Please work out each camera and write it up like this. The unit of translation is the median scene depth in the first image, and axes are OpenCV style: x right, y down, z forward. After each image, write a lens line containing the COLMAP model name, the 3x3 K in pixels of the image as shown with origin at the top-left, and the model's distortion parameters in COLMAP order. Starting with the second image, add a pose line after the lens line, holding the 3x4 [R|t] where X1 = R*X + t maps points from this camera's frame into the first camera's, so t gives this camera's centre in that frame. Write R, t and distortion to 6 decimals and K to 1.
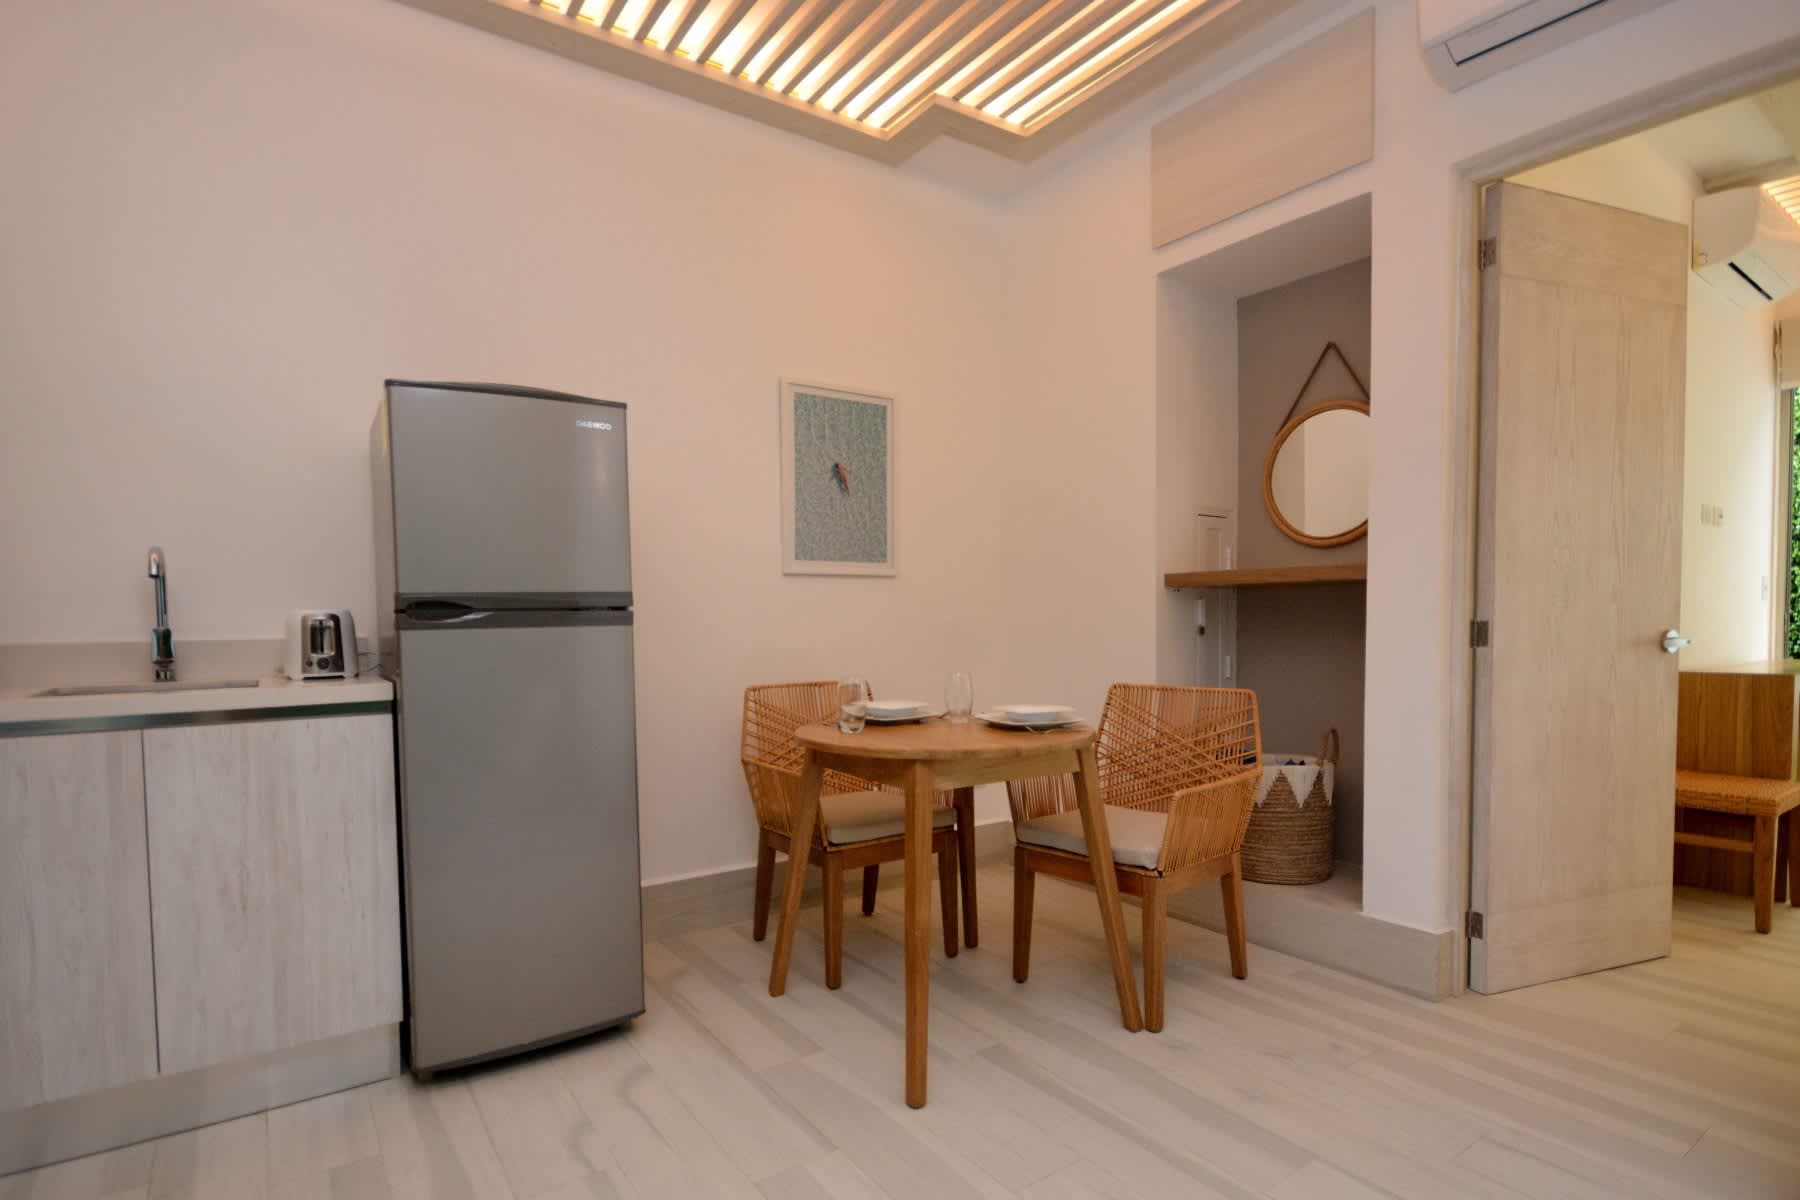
lens RADIAL K [[908.2, 0, 874.9], [0, 908.2, 657.0], [0, 0, 1]] dist [-0.002410, 0.001025]
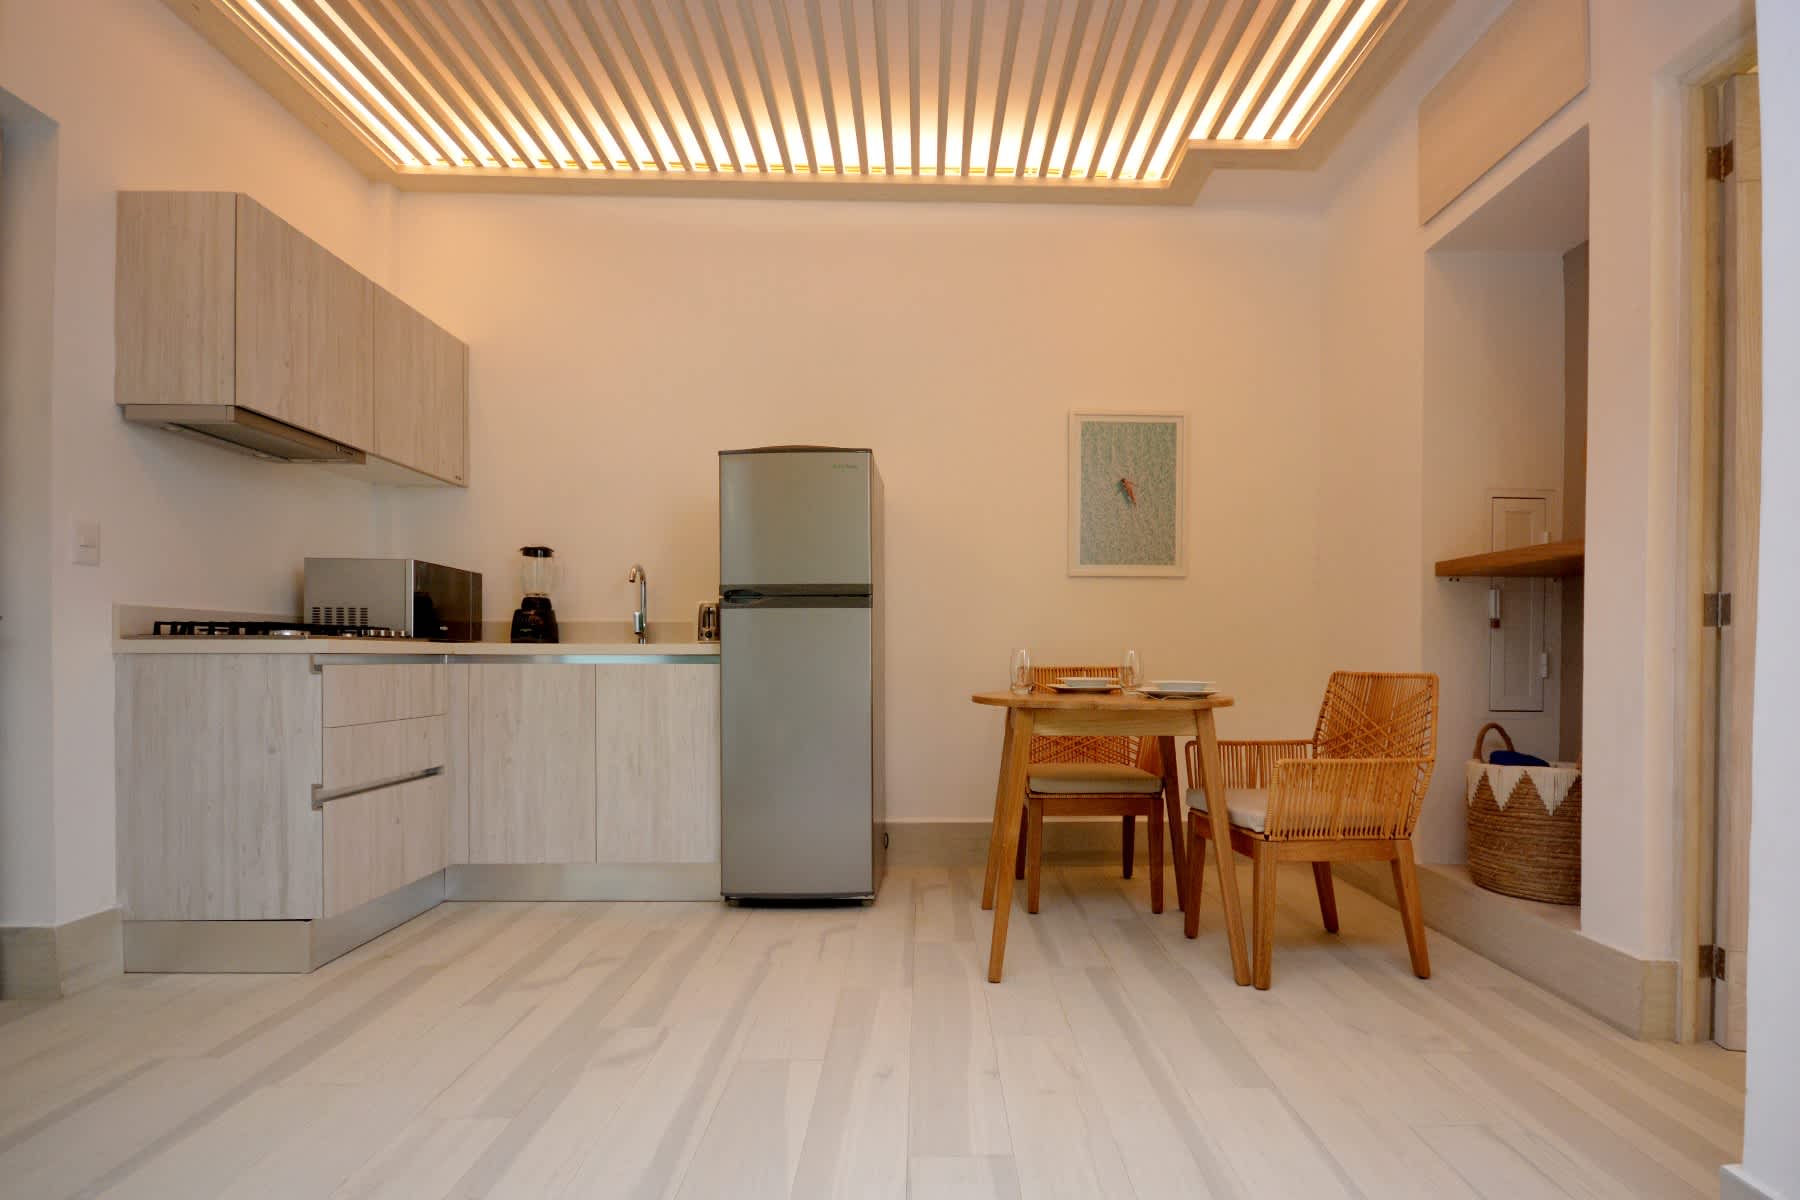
lens RADIAL K [[894.3, 0, 953.1], [0, 894.3, 665.2], [0, 0, 1]] dist [0.000285, -0.000511]
pose [[0.843071, 0.020025, -0.537429, 0.483815], [-0.035742, 0.999183, -0.018839, 0.061787], [0.536613, 0.035091, 0.843099, -0.065306]]
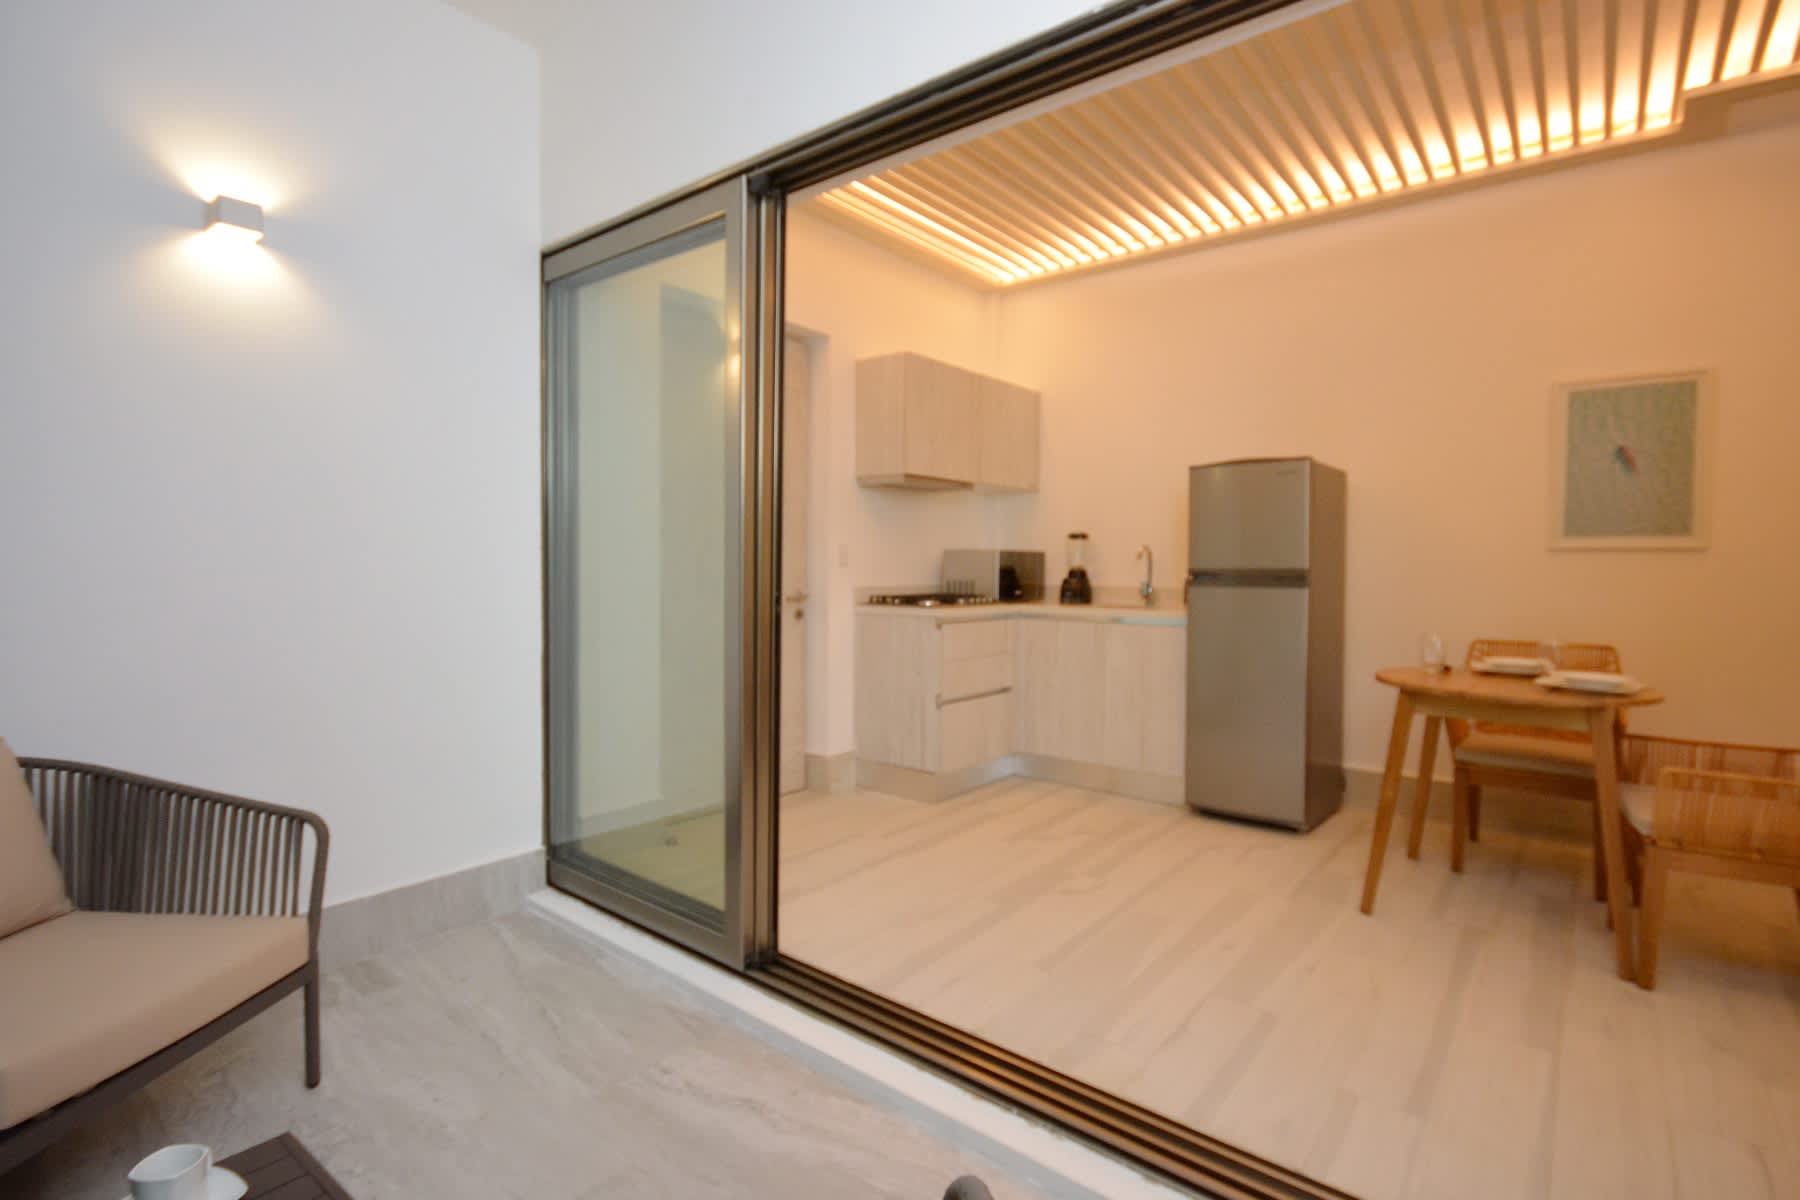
lens RADIAL K [[858.7, 0, 932.7], [0, 858.7, 587.7], [0, 0, 1]] dist [-0.002196, -0.001131]
pose [[0.299845, 0.041440, -0.953087, 0.870353], [-0.050295, 0.998353, 0.027586, -0.039476], [0.952661, 0.039664, 0.301436, -0.107274]]
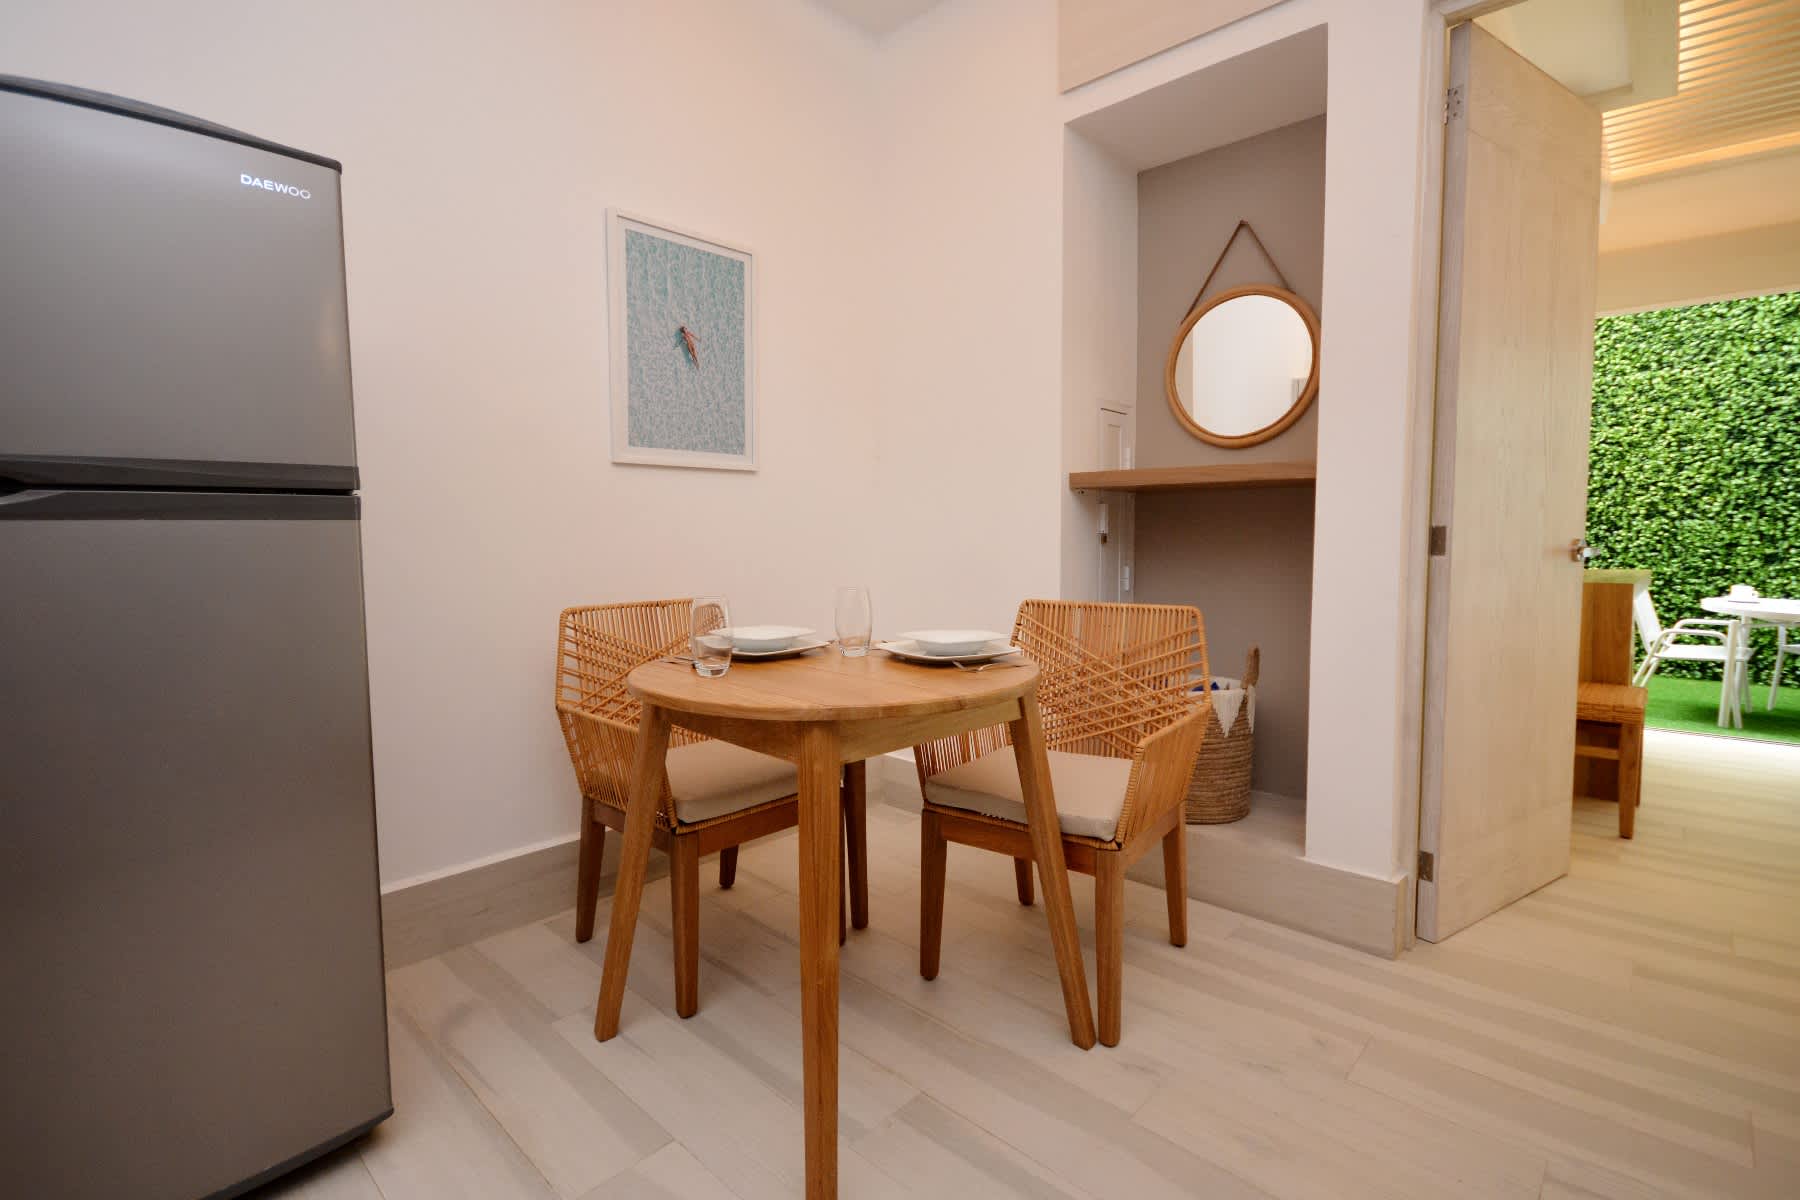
lens RADIAL K [[839.7, 0, 896.7], [0, 839.7, 586.5], [0, 0, 1]] dist [-0.000805, -0.000660]
pose [[0.976845, -0.007162, 0.213826, -0.021699], [0.002907, 0.999792, 0.020207, 0.000875], [-0.213926, -0.019118, 0.976663, 0.293714]]
